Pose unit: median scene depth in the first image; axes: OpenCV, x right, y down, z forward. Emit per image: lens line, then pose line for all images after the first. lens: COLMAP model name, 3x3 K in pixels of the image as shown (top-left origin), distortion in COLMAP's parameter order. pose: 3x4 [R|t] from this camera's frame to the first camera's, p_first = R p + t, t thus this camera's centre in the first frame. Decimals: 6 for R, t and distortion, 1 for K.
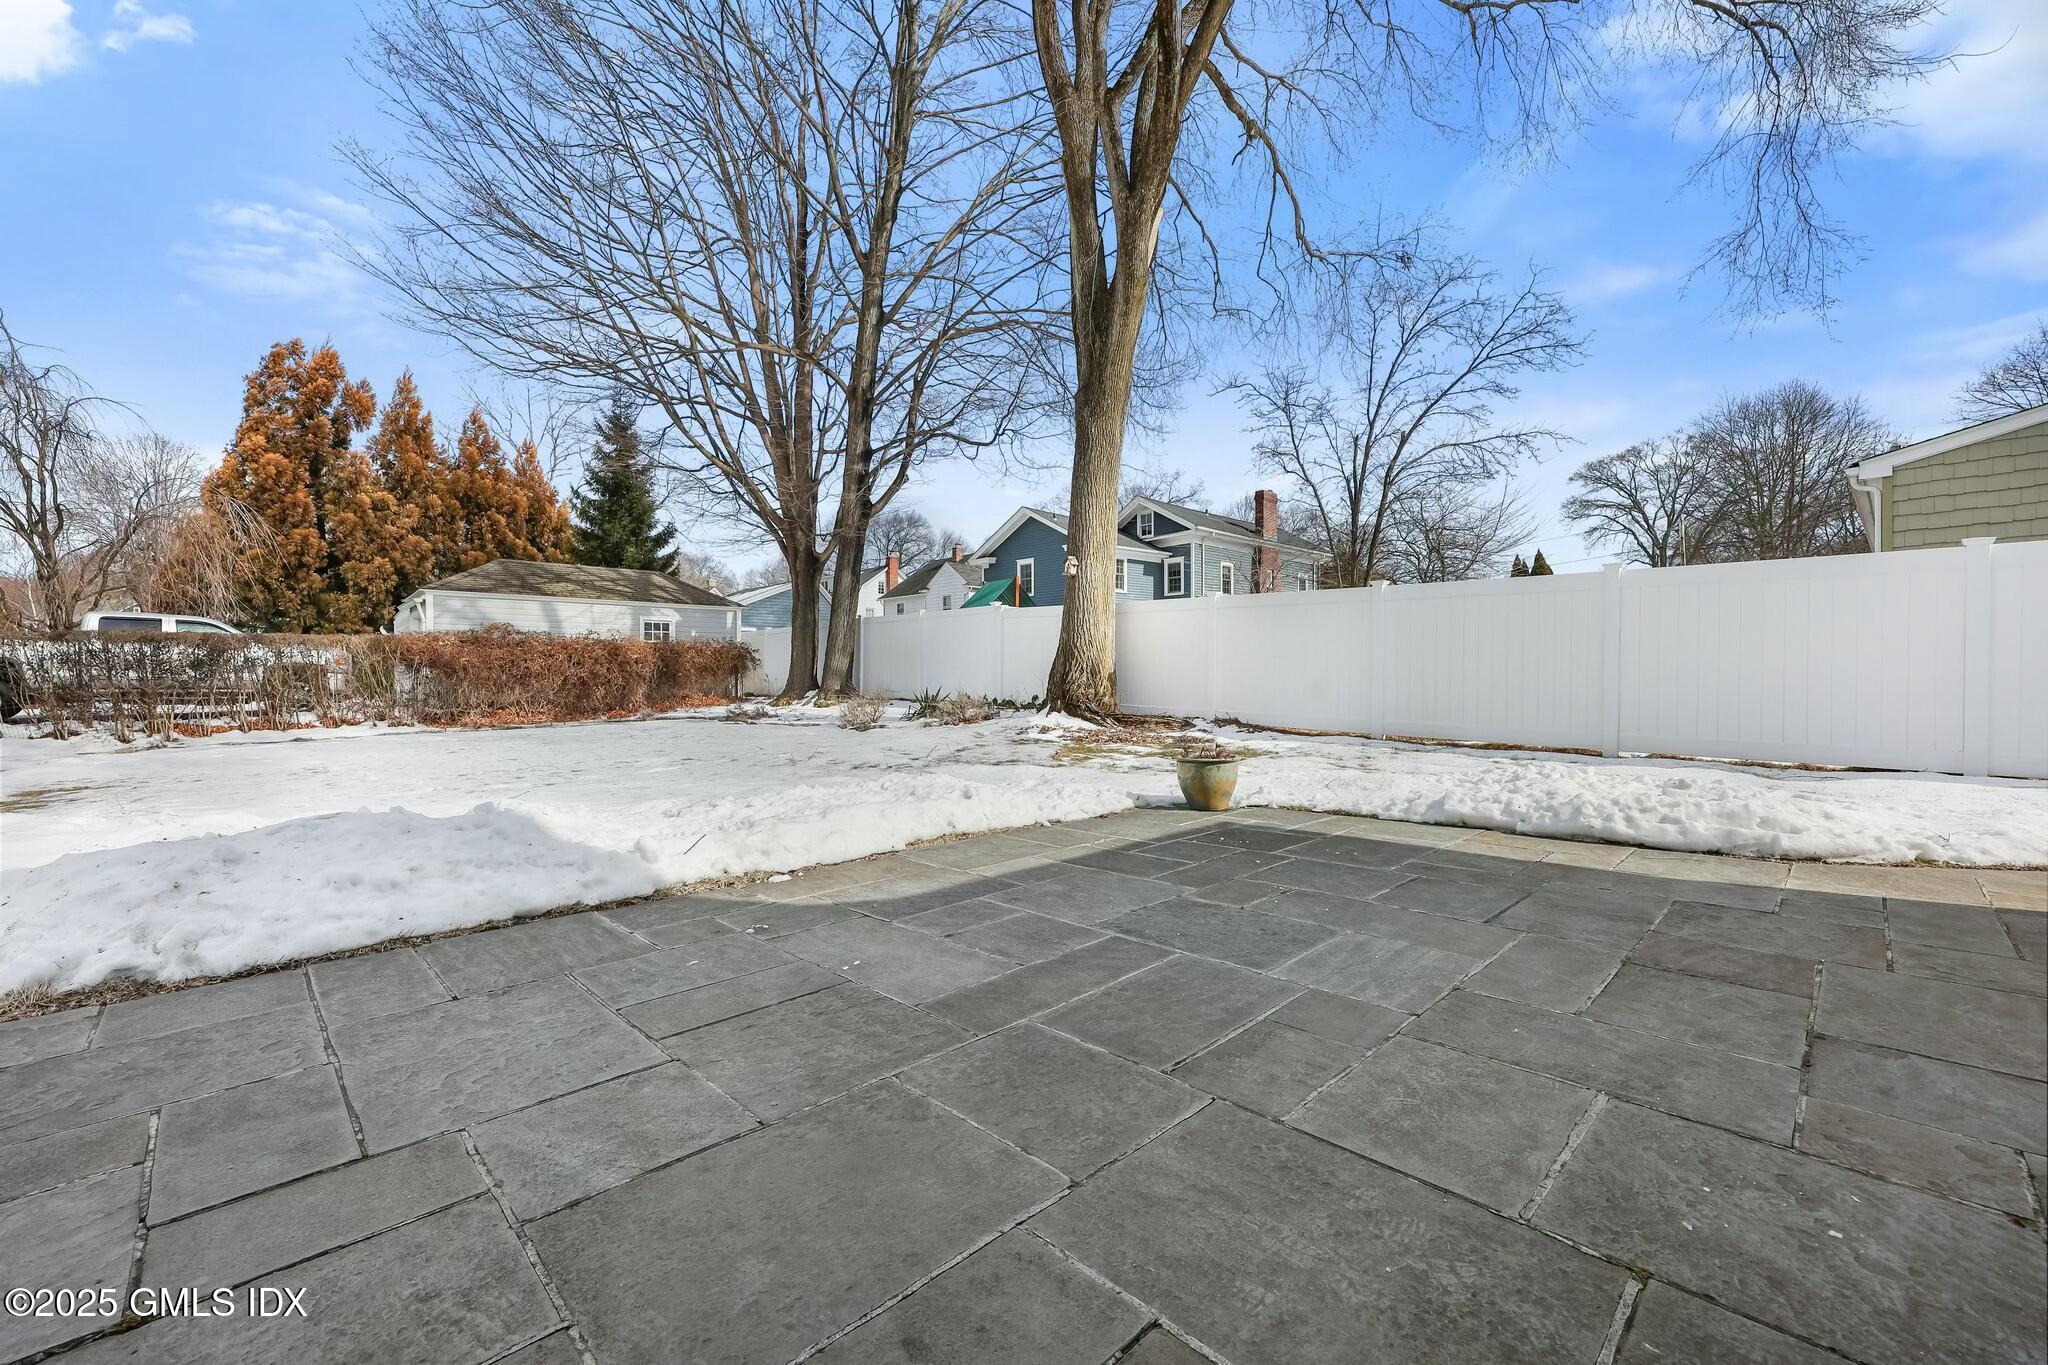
lens RADIAL K [[825.4, 0, 1024.0], [0, 825.4, 682.5], [0, 0, 1]] dist [0.001972, 0.000048]
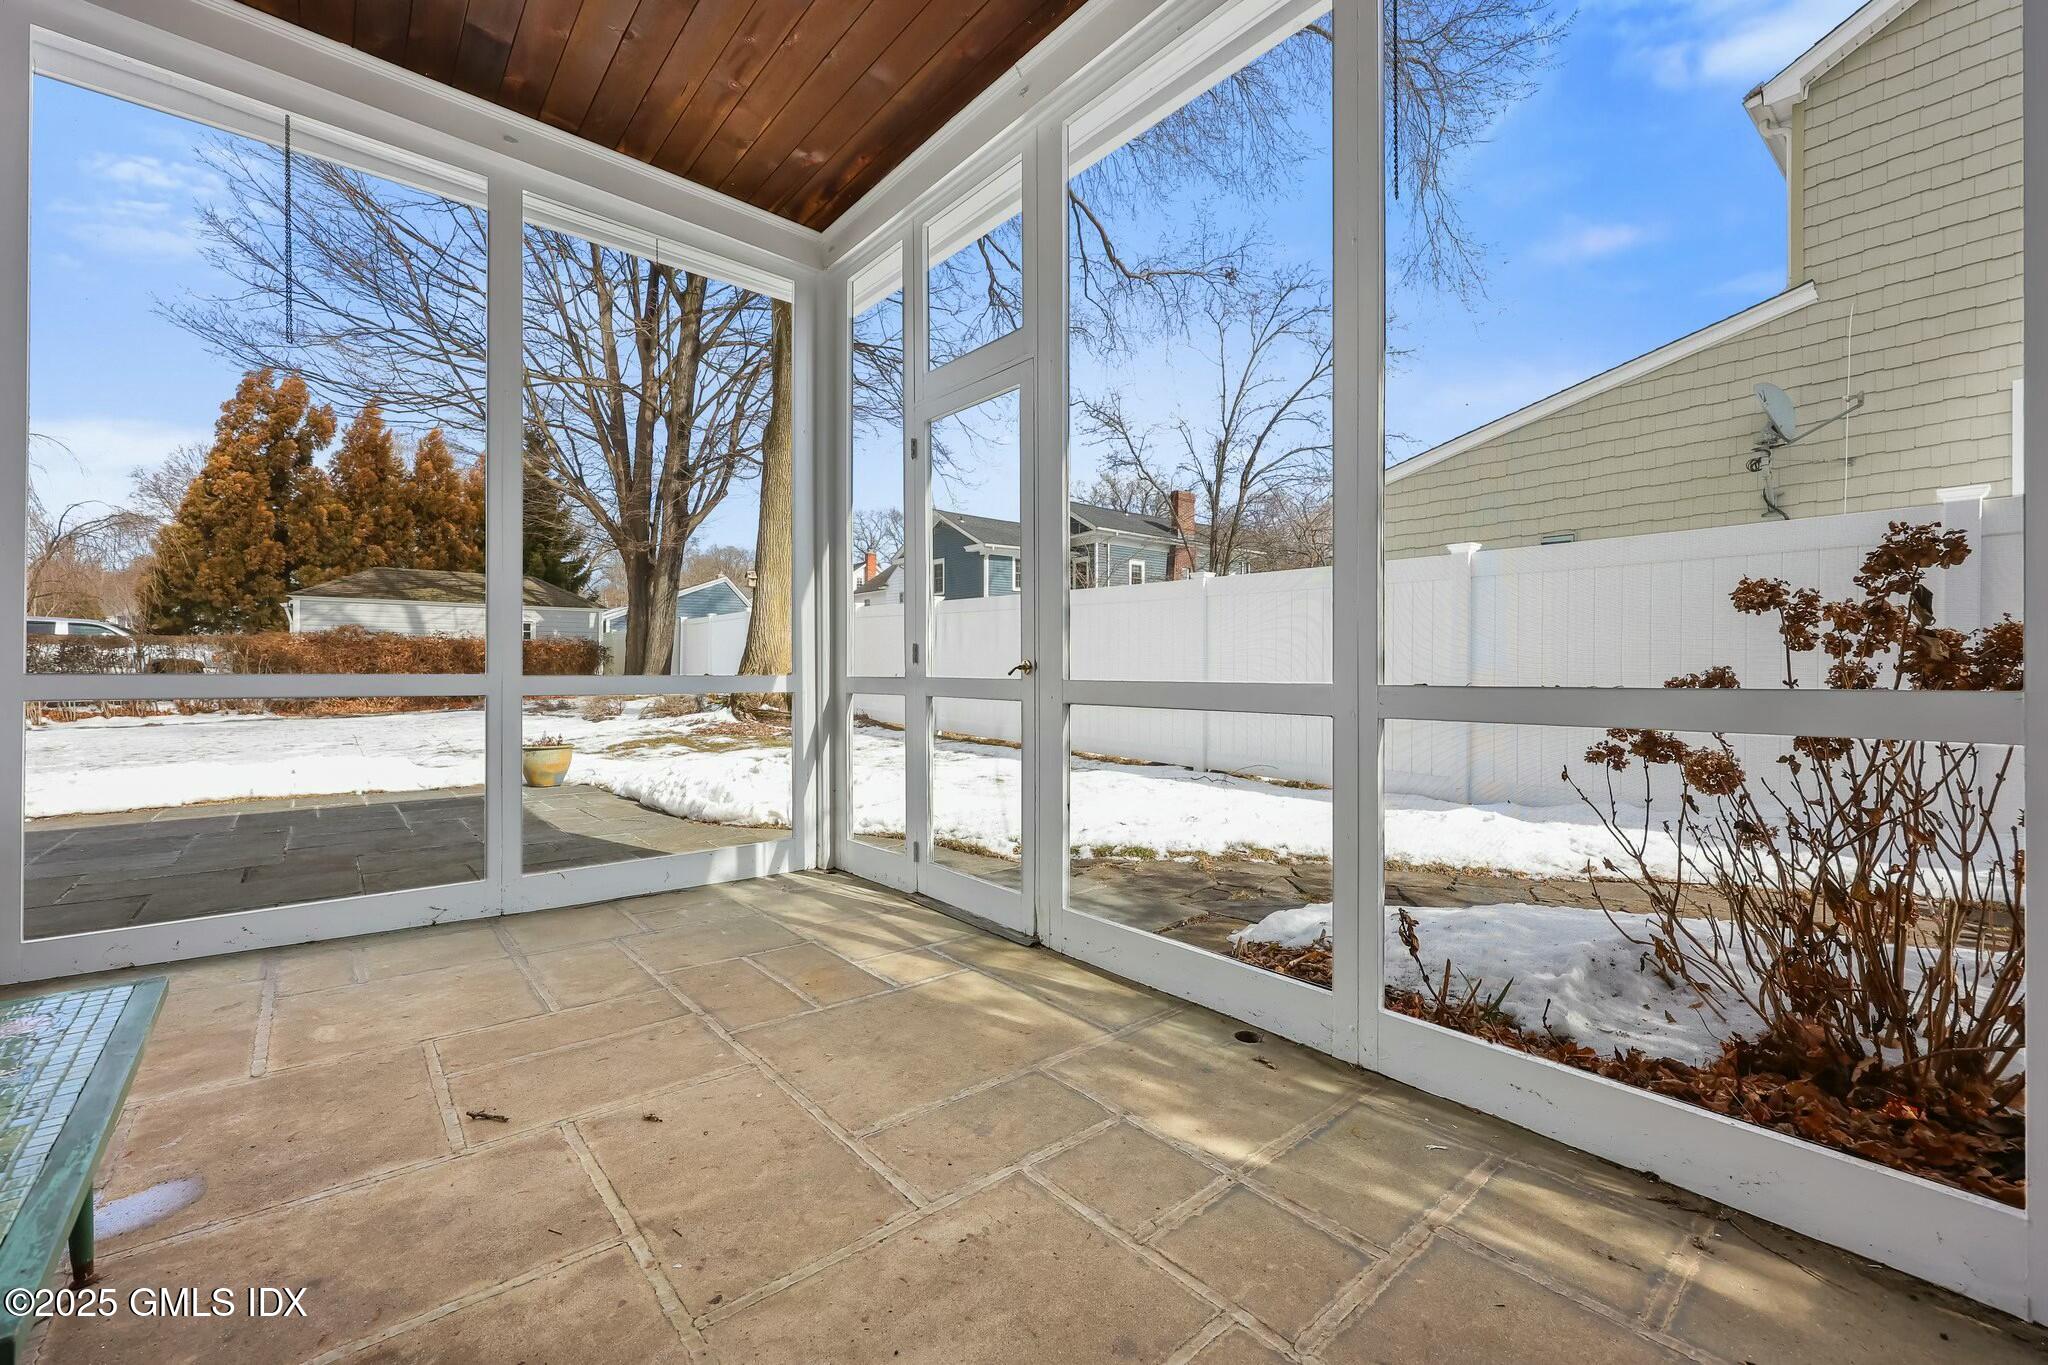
lens RADIAL K [[841.5, 0, 1025.6], [0, 841.5, 662.2], [0, 0, 1]] dist [0.000246, -0.000078]
pose [[0.997785, 0.001983, -0.066487, 0.301055], [-0.003164, 0.999839, -0.017656, -0.002053], [0.066441, 0.017828, 0.997631, -0.081093]]
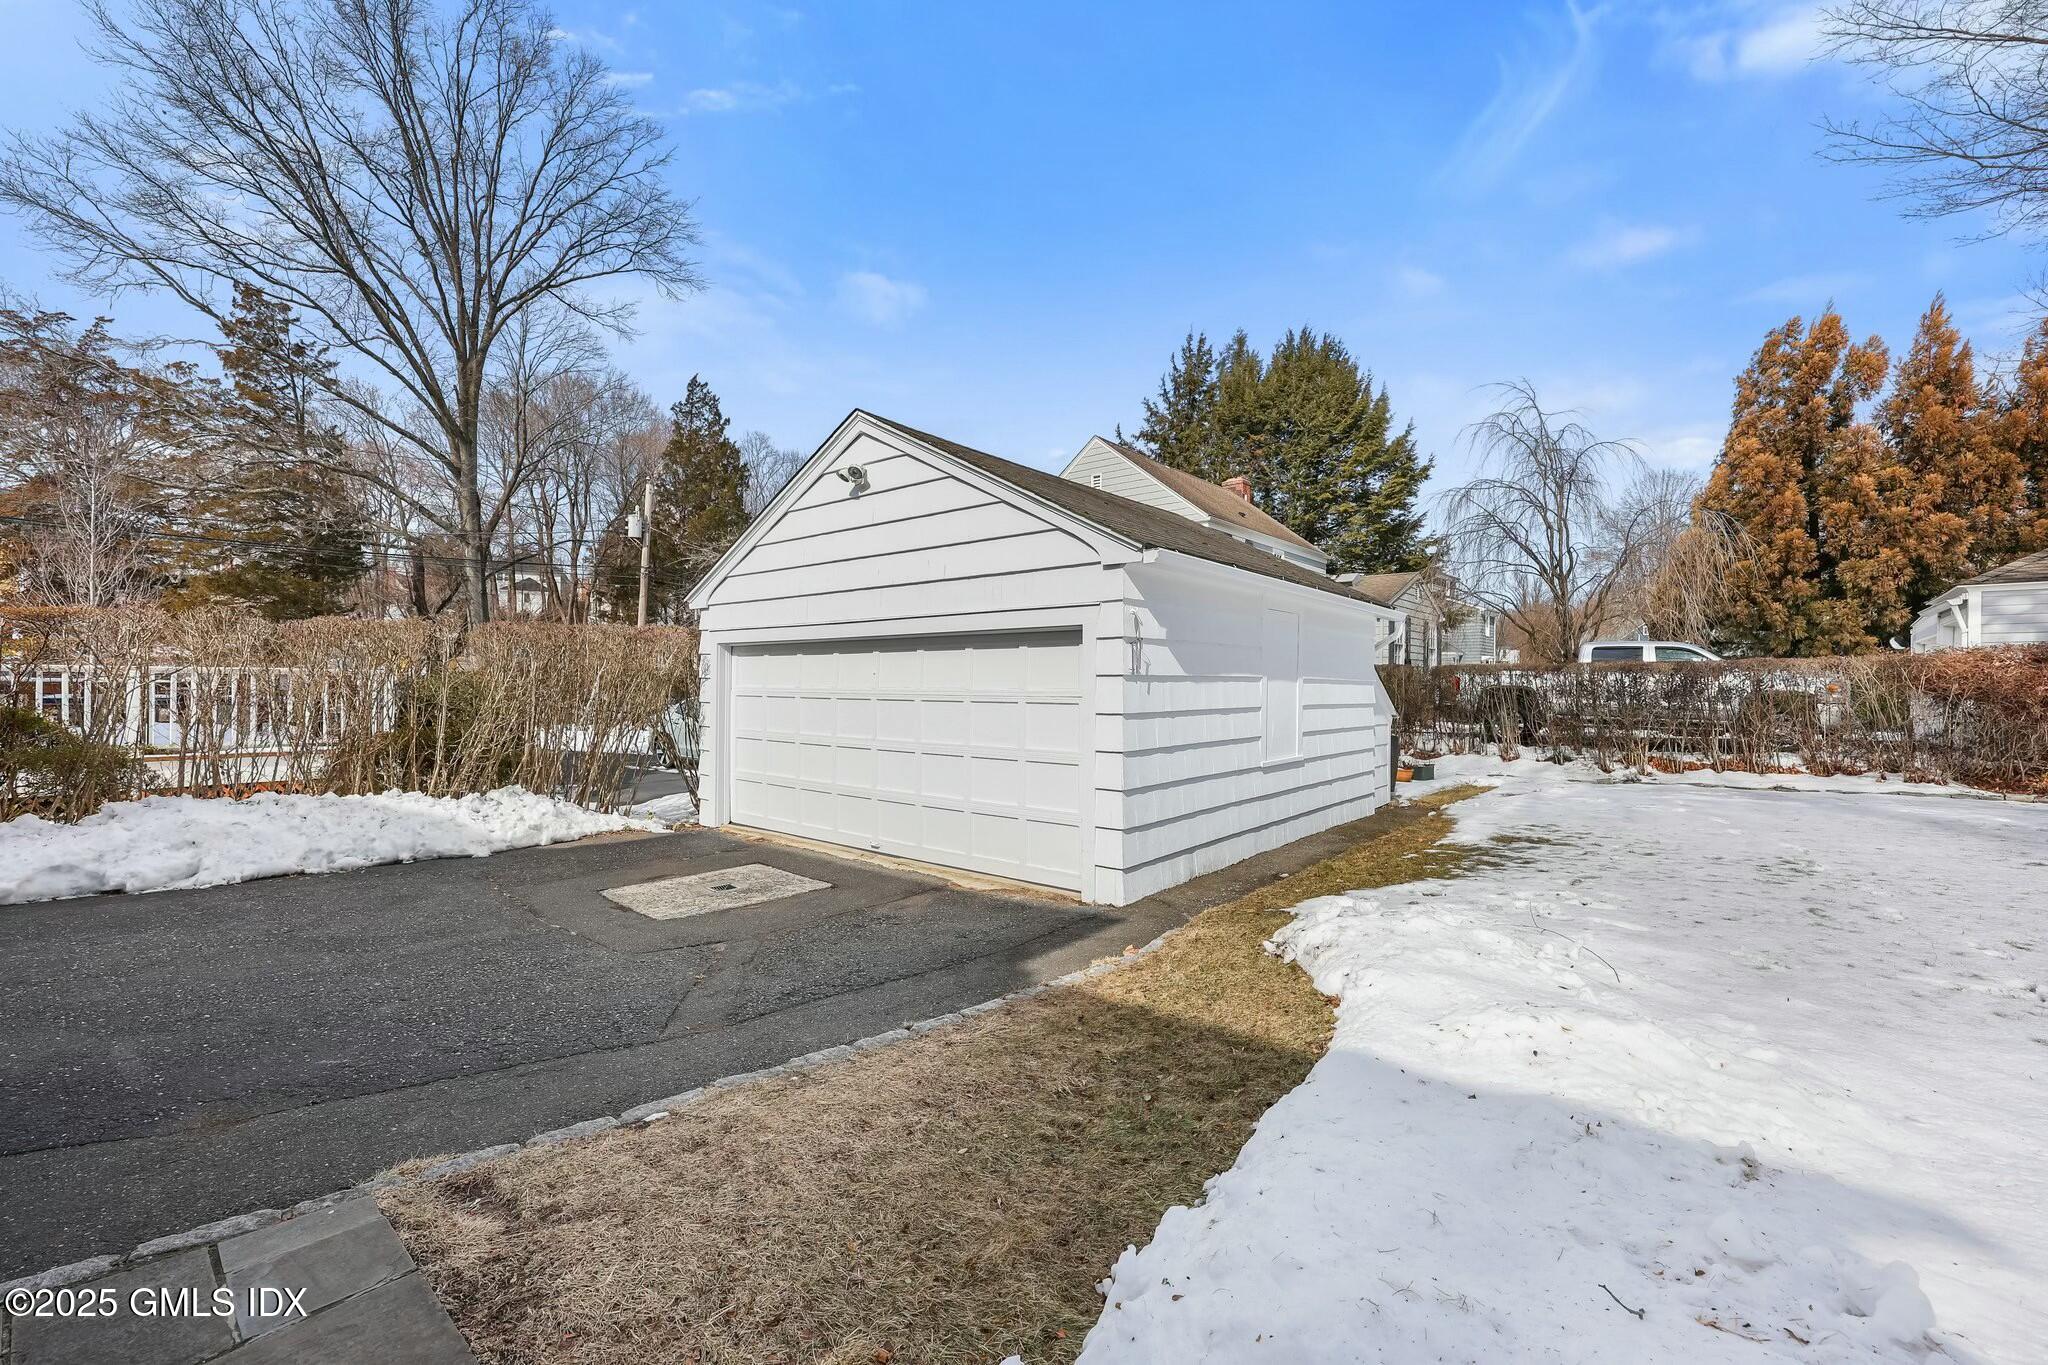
lens RADIAL K [[837.8, 0, 1058.6], [0, 837.8, 686.7], [0, 0, 1]] dist [0.018680, -0.000412]
pose [[0.143181, 0.012670, -0.989615, -0.098457], [-0.013995, 0.999844, 0.010776, -0.020052], [0.989598, 0.012306, 0.143336, 0.114146]]
